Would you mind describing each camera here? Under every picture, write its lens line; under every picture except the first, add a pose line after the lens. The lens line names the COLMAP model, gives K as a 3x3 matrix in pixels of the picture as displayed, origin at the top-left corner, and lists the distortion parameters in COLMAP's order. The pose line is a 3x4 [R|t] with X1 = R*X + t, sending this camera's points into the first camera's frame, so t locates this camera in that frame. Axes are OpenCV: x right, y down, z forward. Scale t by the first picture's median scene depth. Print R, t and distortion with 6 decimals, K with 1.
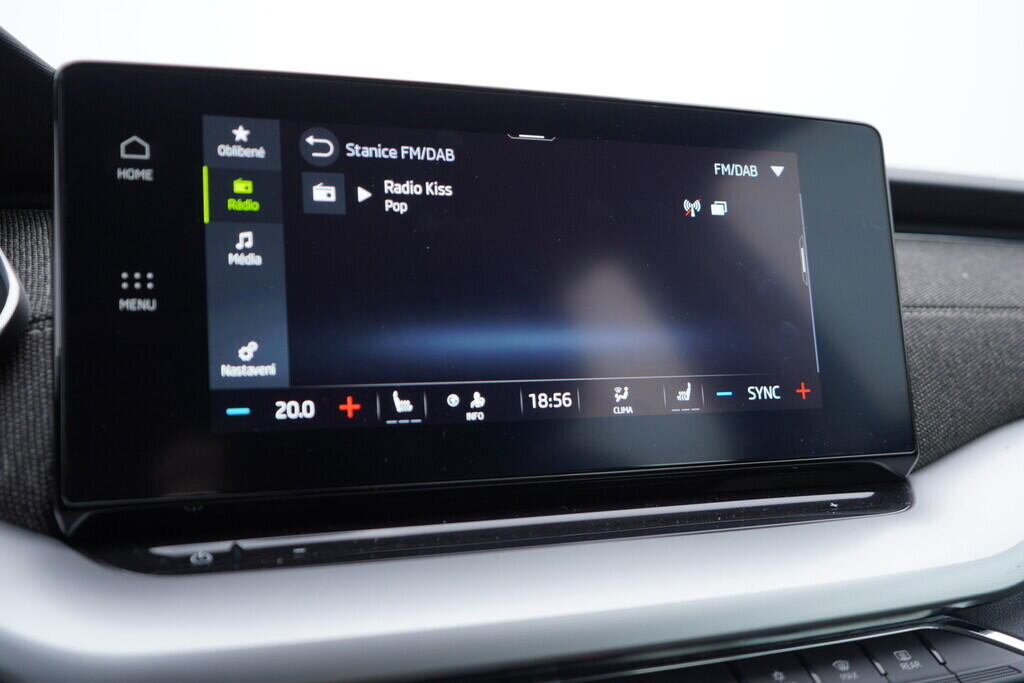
lens RADIAL K [[1066.6, 0, 515.6], [0, 1066.6, 341.7], [0, 0, 1]] dist [0.005557, 0.000000]
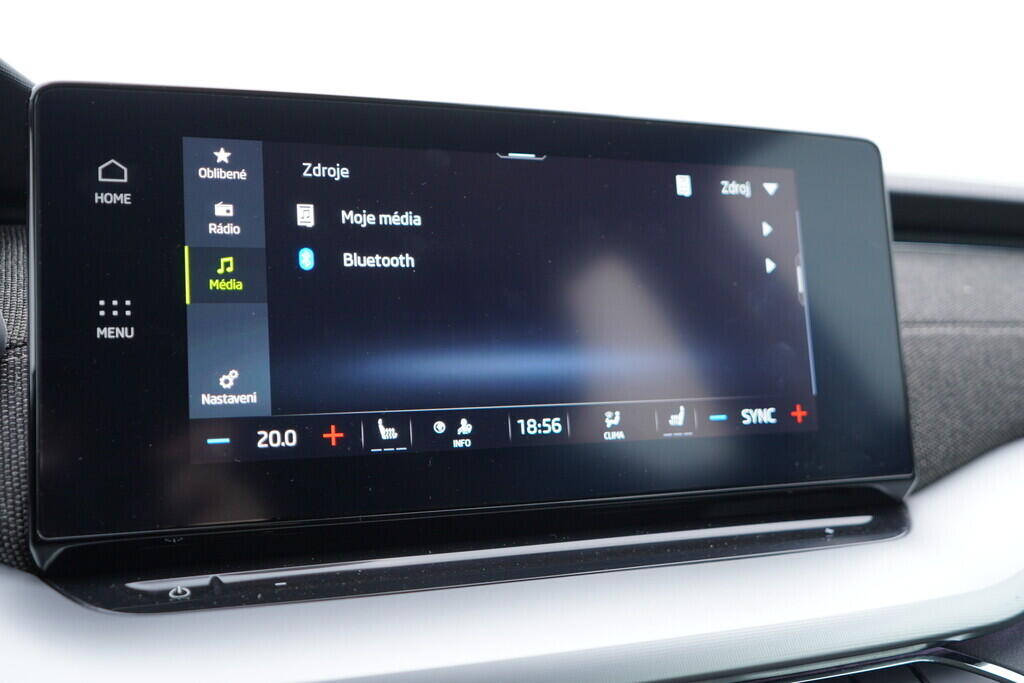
lens RADIAL K [[1066.6, 0, 514.5], [0, 1066.6, 340.2], [0, 0, 1]] dist [0.005557, 0.000000]
pose [[0.999983, 0.002820, -0.005198, 0.015054], [-0.002758, 0.999926, 0.011835, -0.036755], [0.005231, -0.011820, 0.999916, 0.021938]]
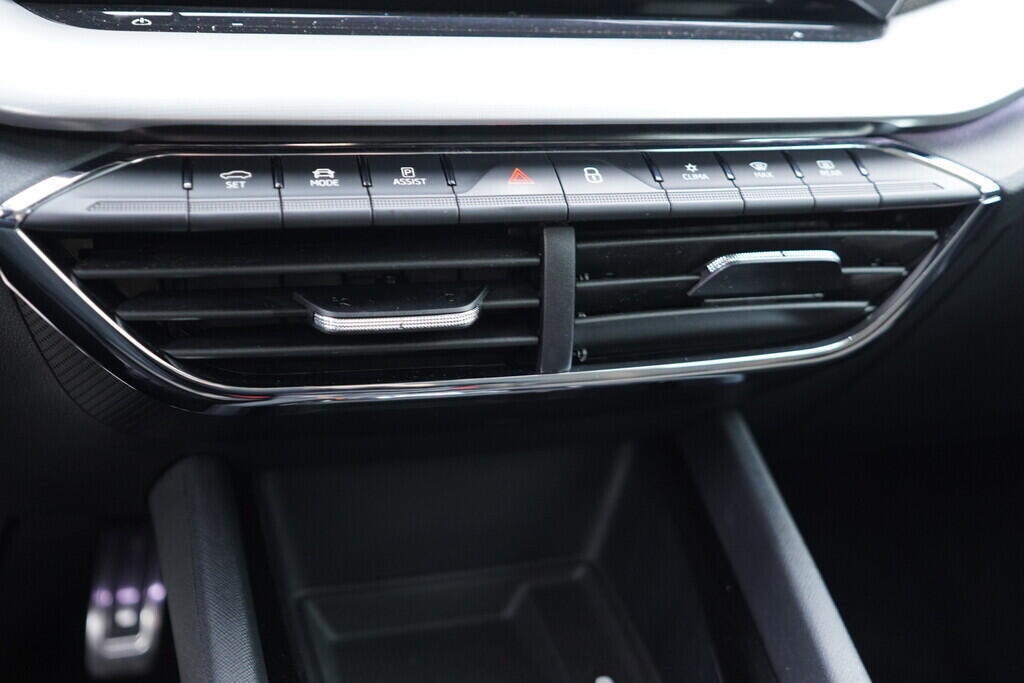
lens RADIAL K [[1066.6, 0, 511.9], [0, 1066.6, 339.8], [0, 0, 1]] dist [0.005557, 0.000000]
pose [[0.993838, 0.064660, -0.090024, 0.161046], [-0.034801, 0.953171, 0.300422, 0.151686], [0.105234, -0.295438, 0.949549, -0.046429]]
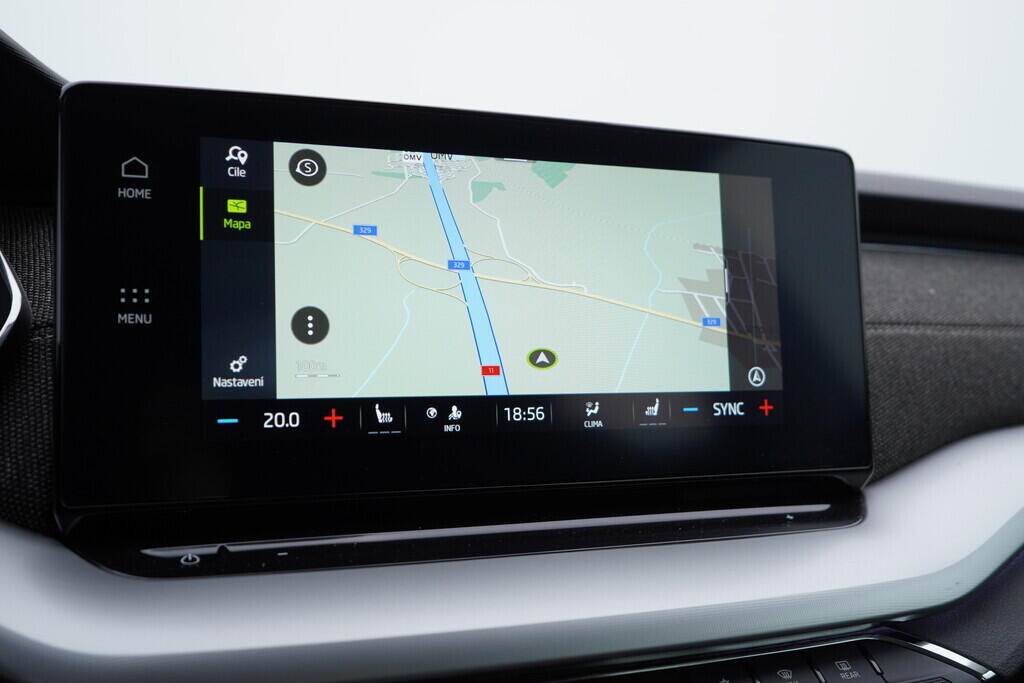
lens RADIAL K [[1066.6, 0, 515.5], [0, 1066.6, 340.9], [0, 0, 1]] dist [0.005557, 0.000000]
pose [[0.999407, 0.033308, 0.008754, 0.012526], [-0.033652, 0.998528, 0.042548, -0.064033], [-0.007324, -0.042817, 0.999056, -0.053655]]
